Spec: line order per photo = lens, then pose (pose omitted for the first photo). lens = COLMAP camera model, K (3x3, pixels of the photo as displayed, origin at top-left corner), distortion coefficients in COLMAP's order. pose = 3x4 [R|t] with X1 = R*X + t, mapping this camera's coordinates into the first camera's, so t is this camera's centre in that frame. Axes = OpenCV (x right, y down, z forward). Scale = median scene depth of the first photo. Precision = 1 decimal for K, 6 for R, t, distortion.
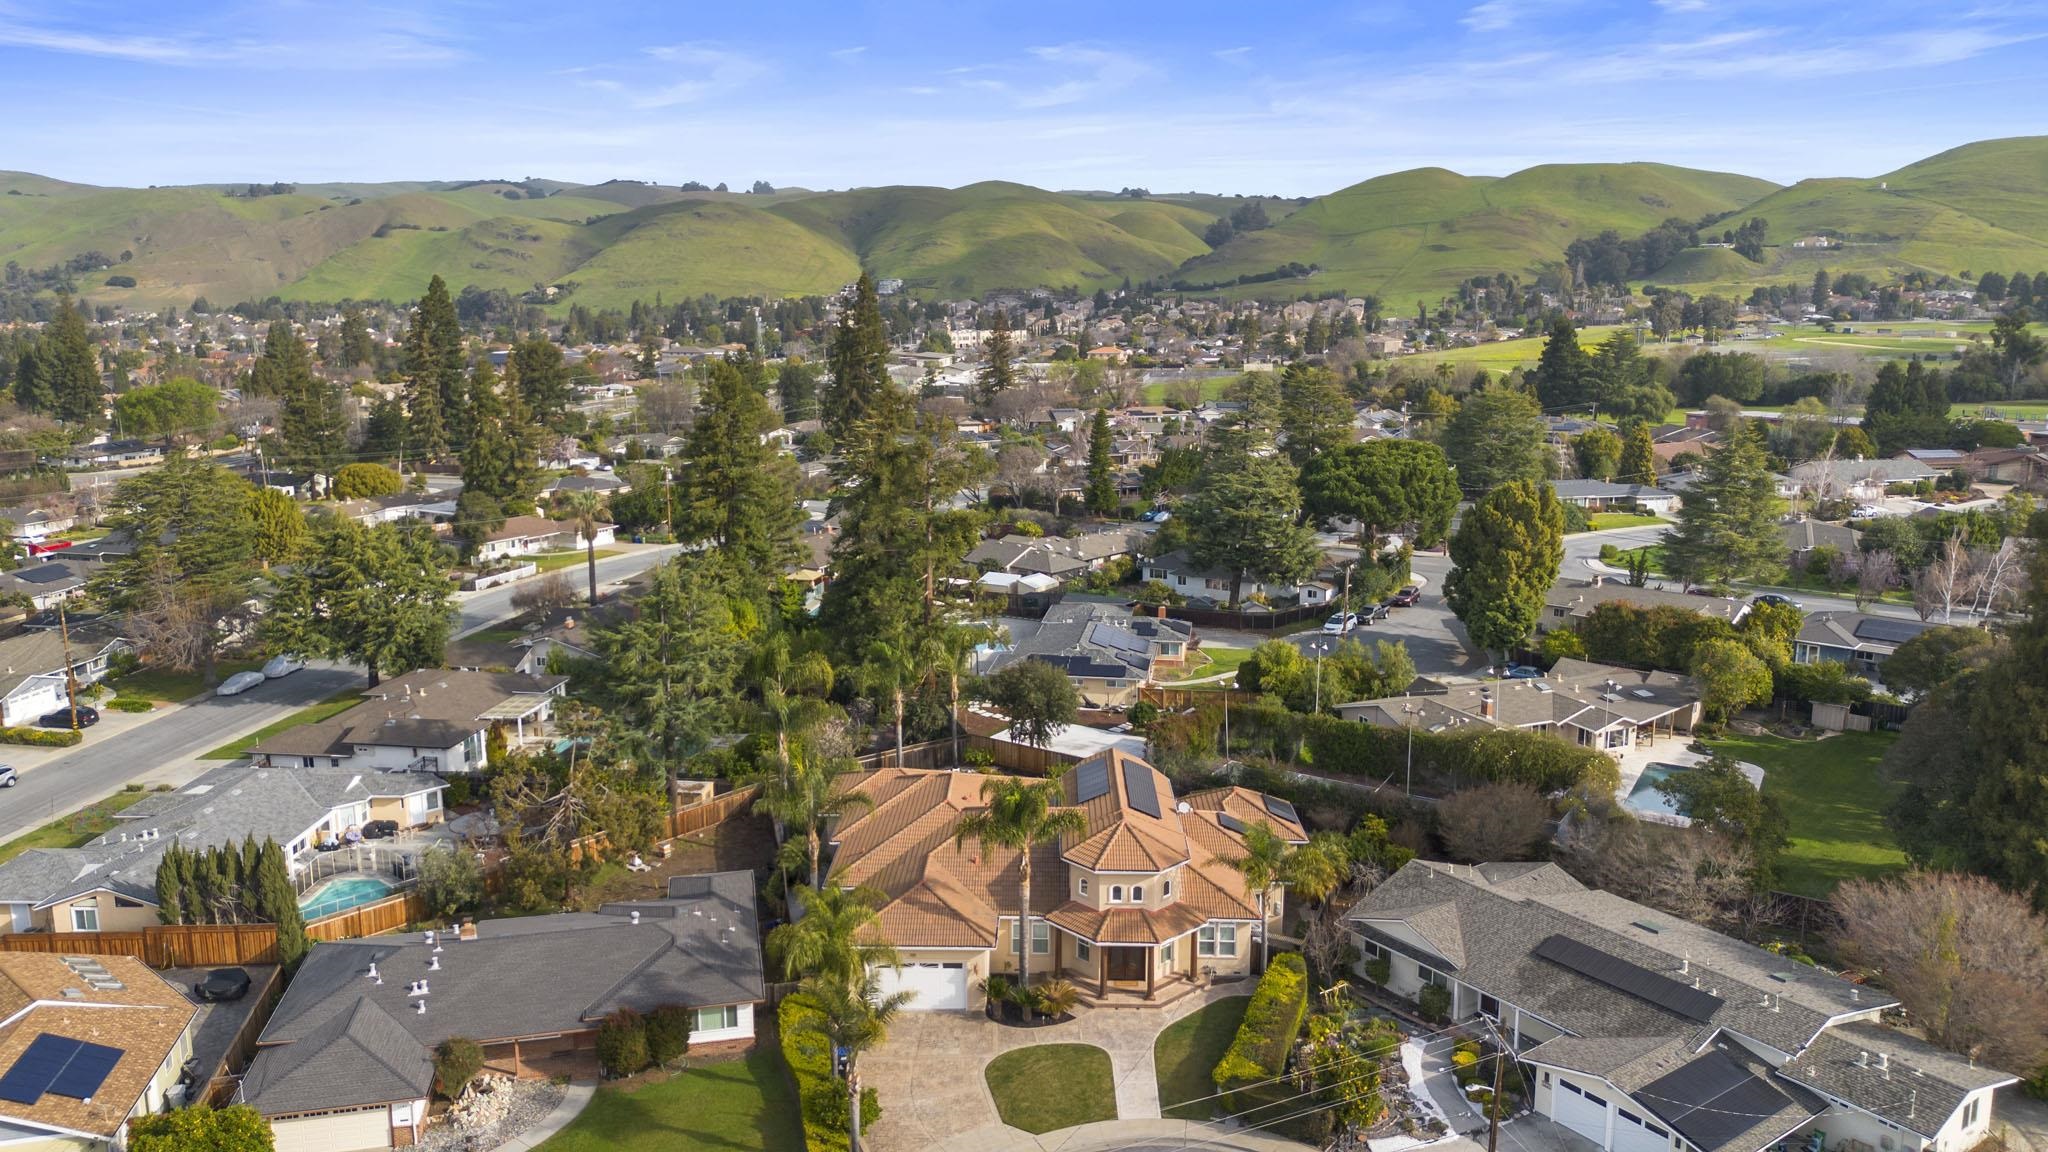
lens RADIAL K [[1443.6, 0, 1014.1], [0, 1443.6, 571.2], [0, 0, 1]] dist [0.082919, -0.088994]
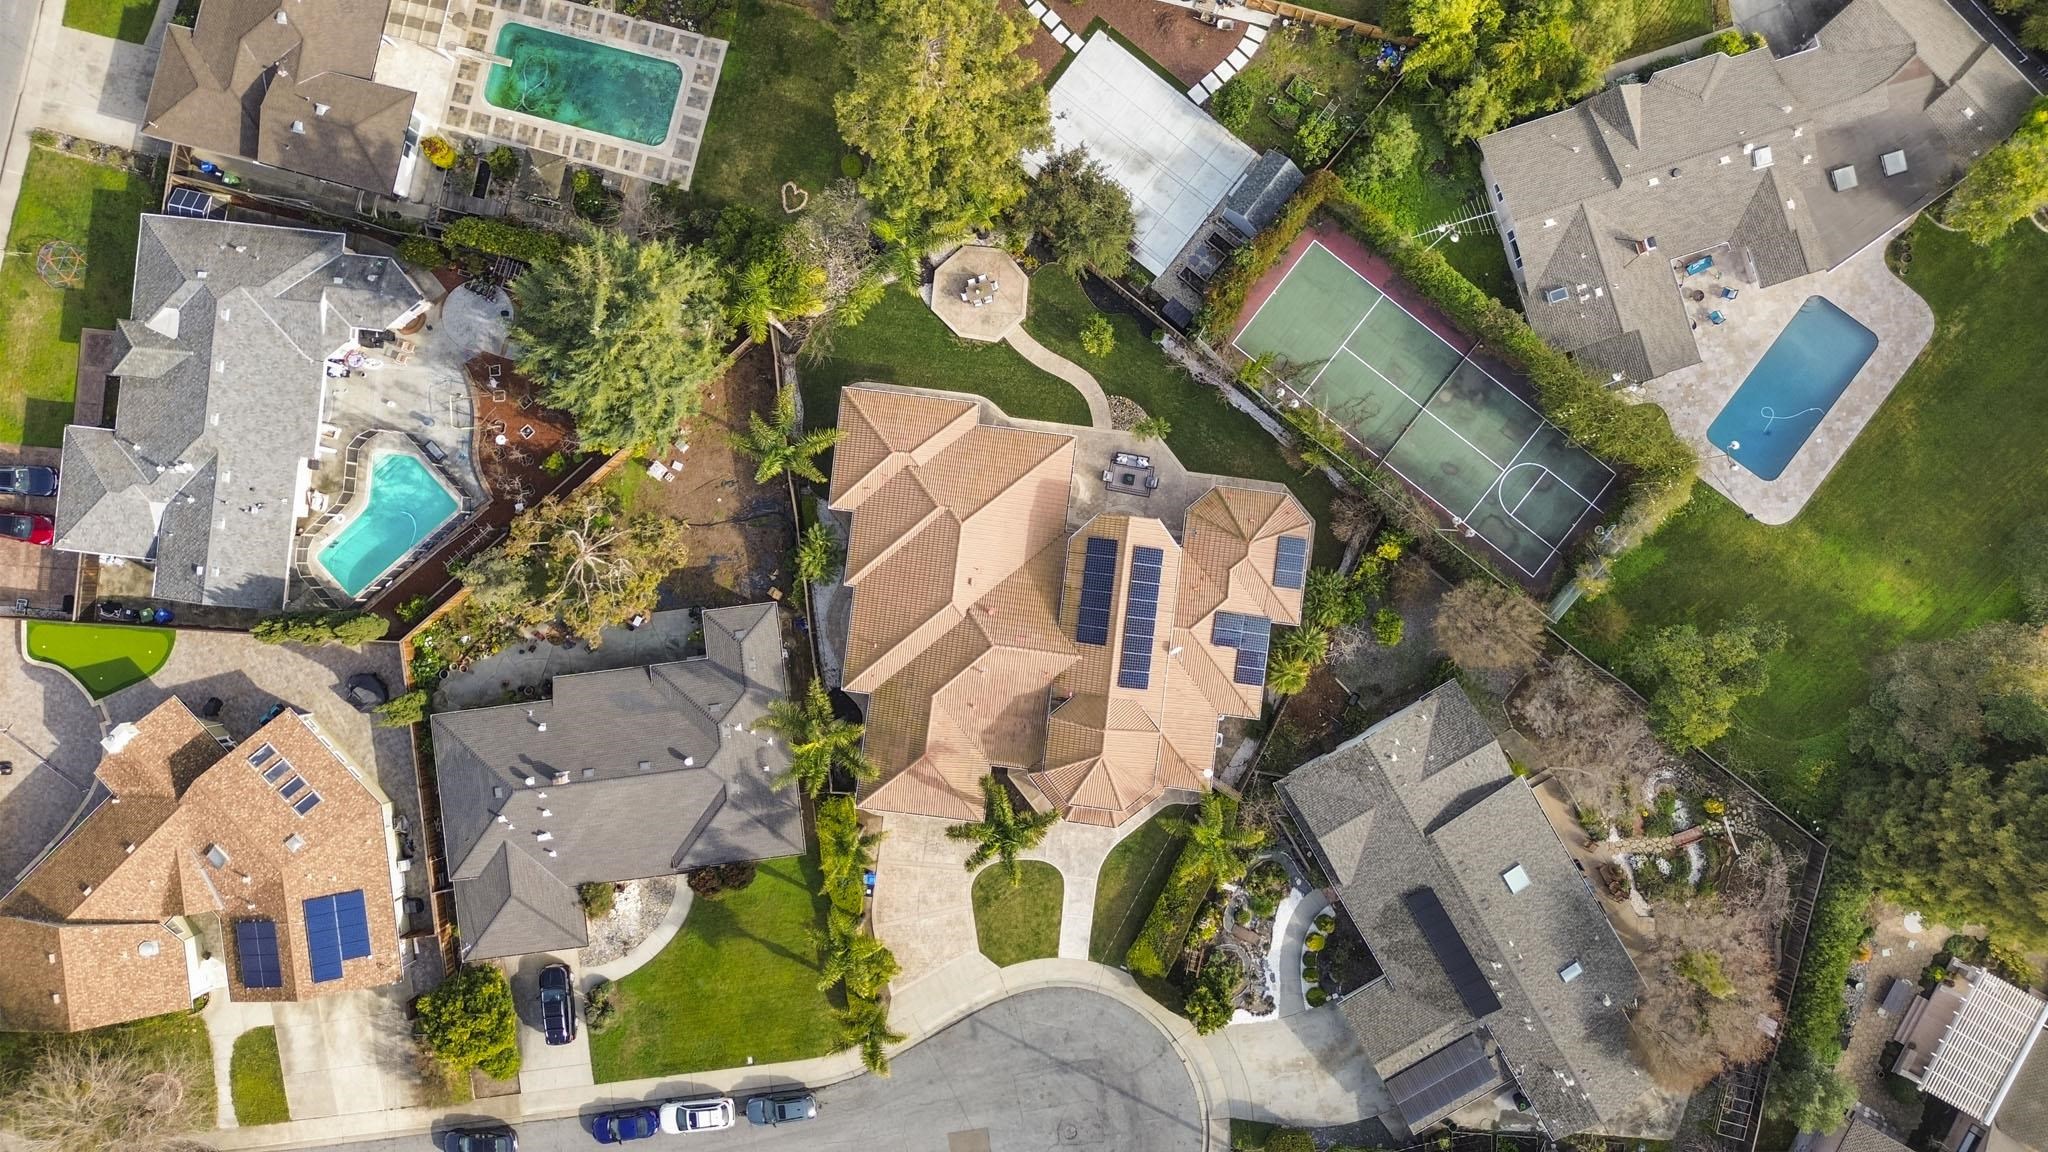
lens RADIAL K [[1443.6, 0, 1014.1], [0, 1443.6, 571.2], [0, 0, 1]] dist [0.082919, -0.088994]
pose [[0.995270, 0.092546, -0.029540, 0.019238], [0.008565, 0.219301, 0.975620, -0.626356], [0.096768, -0.971258, 0.217471, 0.586626]]
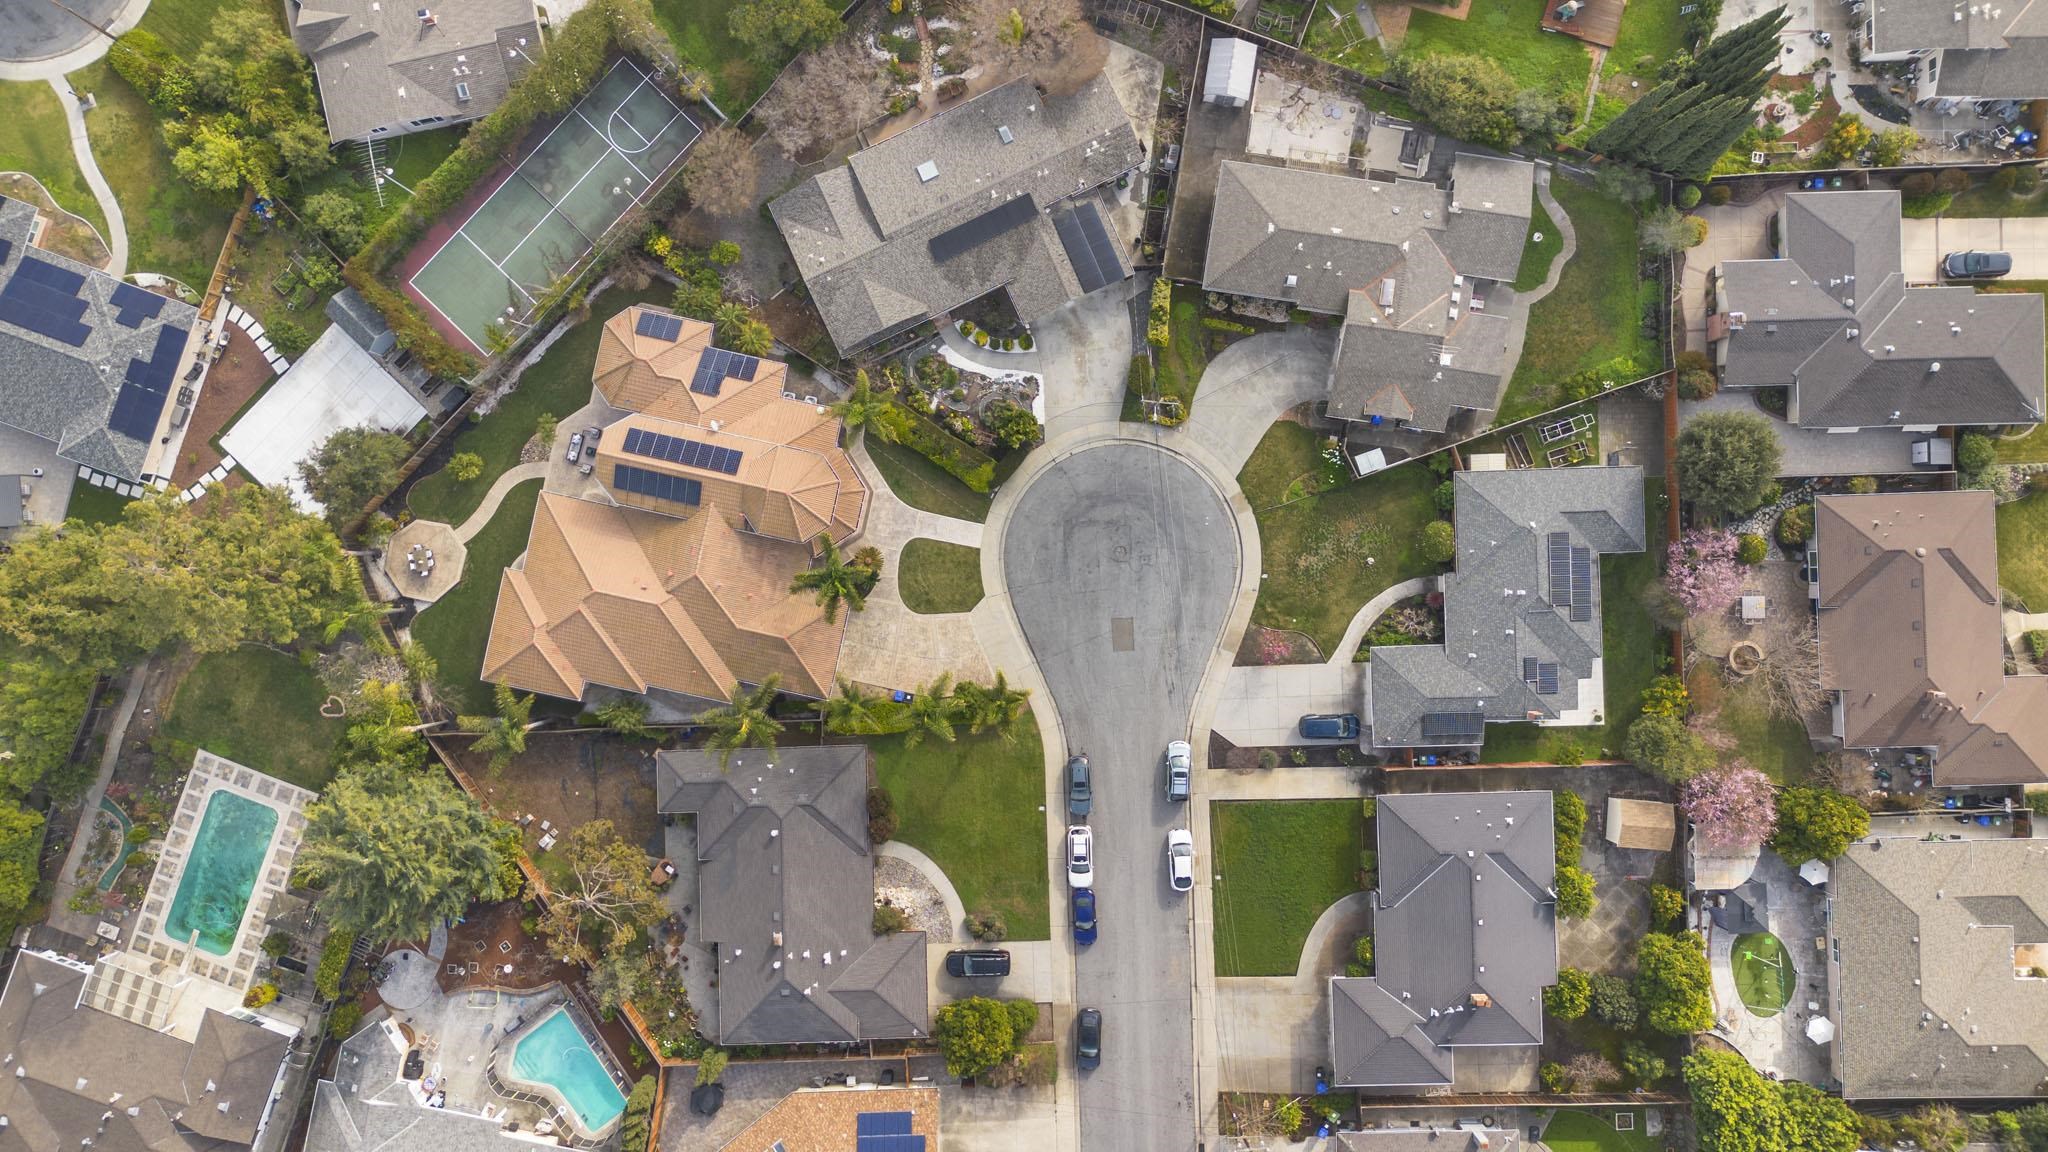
lens RADIAL K [[1443.6, 0, 1014.1], [0, 1443.6, 571.2], [0, 0, 1]] dist [0.082919, -0.088994]
pose [[0.185674, -0.982565, -0.009585, 0.037885], [0.229987, 0.033973, 0.972601, -0.735347], [-0.955317, -0.182791, 0.232285, 0.304147]]
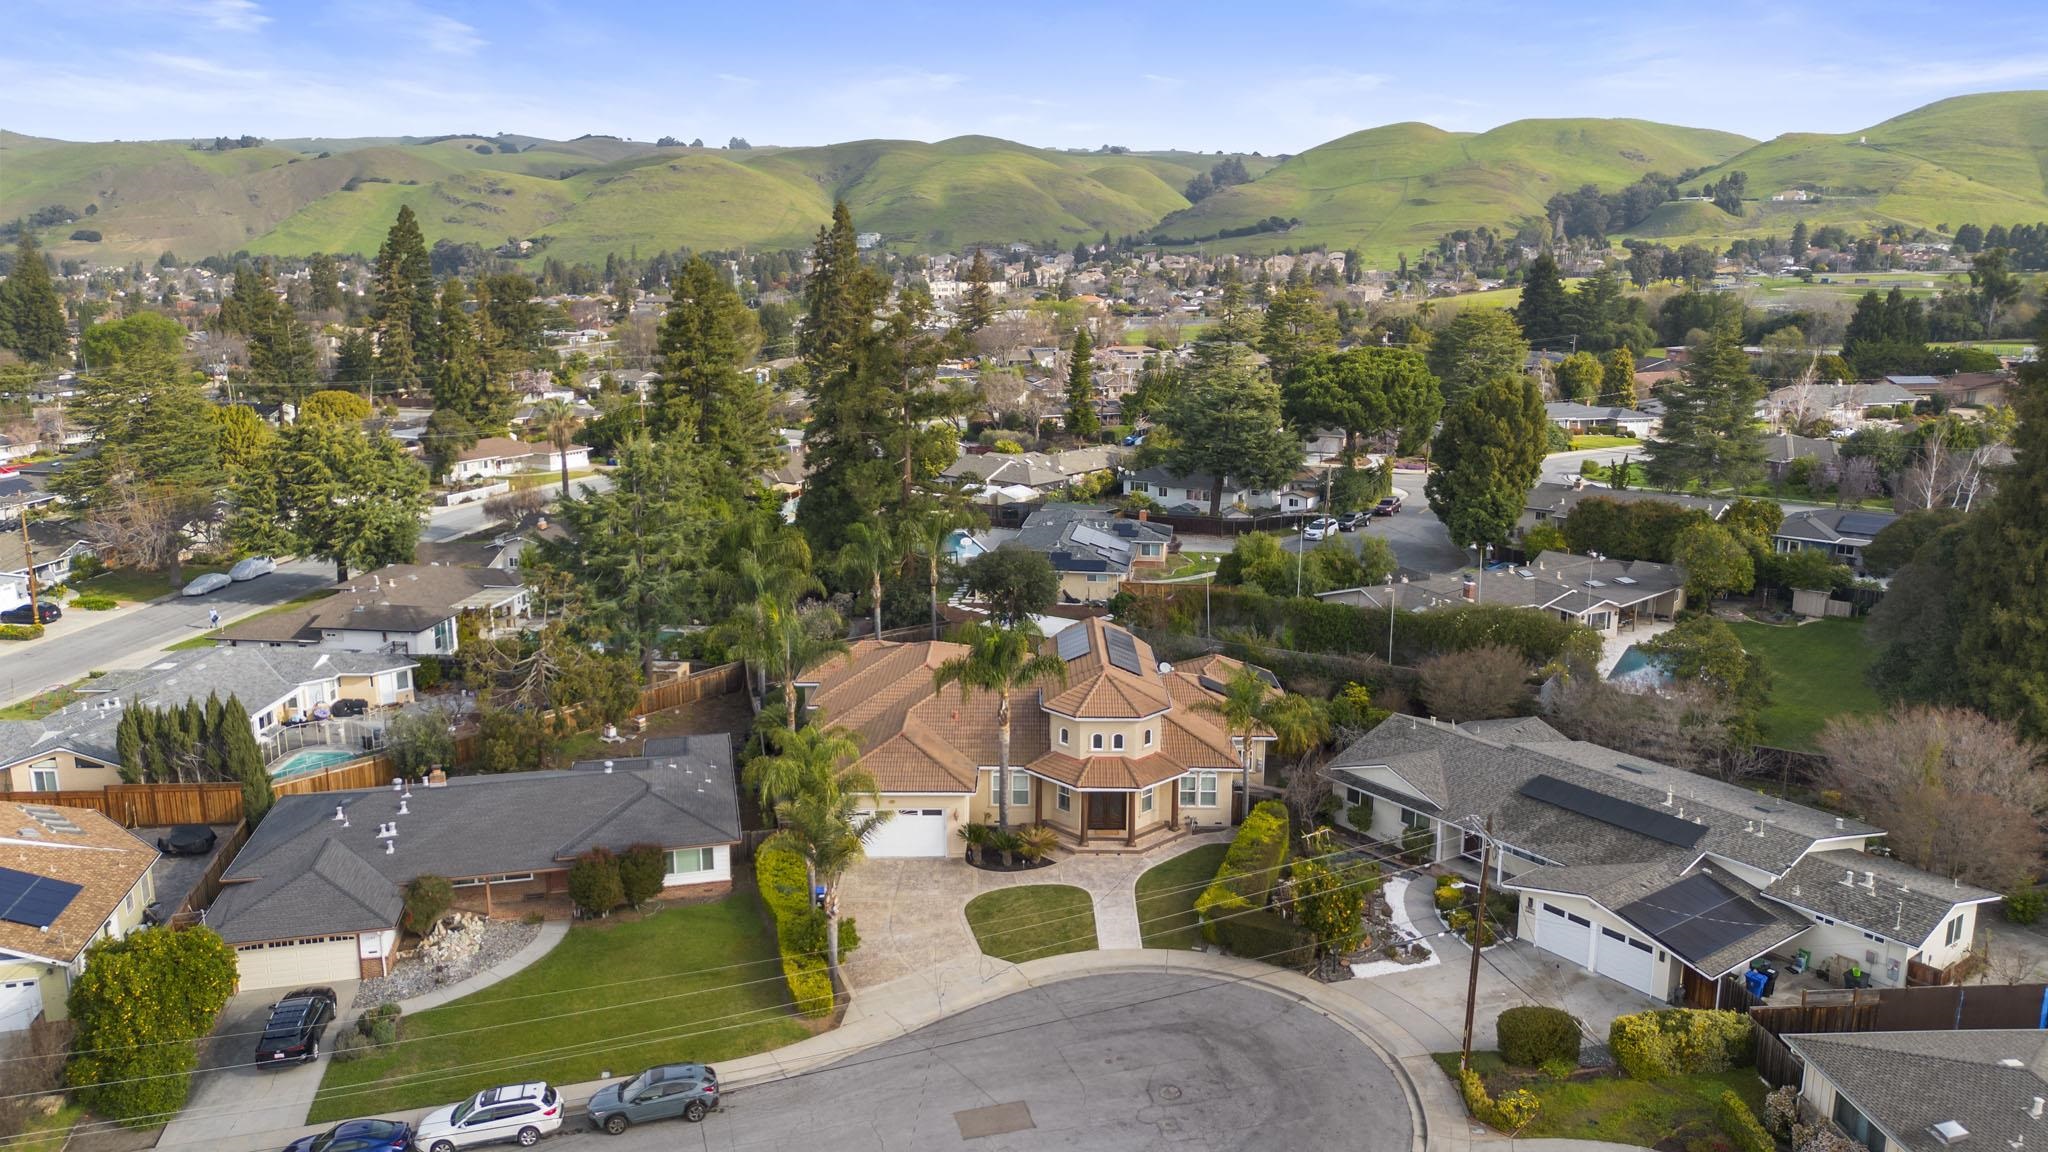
lens RADIAL K [[1443.6, 0, 1014.1], [0, 1443.6, 571.2], [0, 0, 1]] dist [0.082919, -0.088994]
pose [[0.999903, -0.002419, 0.013708, 0.000377], [0.002077, 0.999688, 0.024901, 0.052348], [-0.013764, -0.024871, 0.999596, 0.011161]]
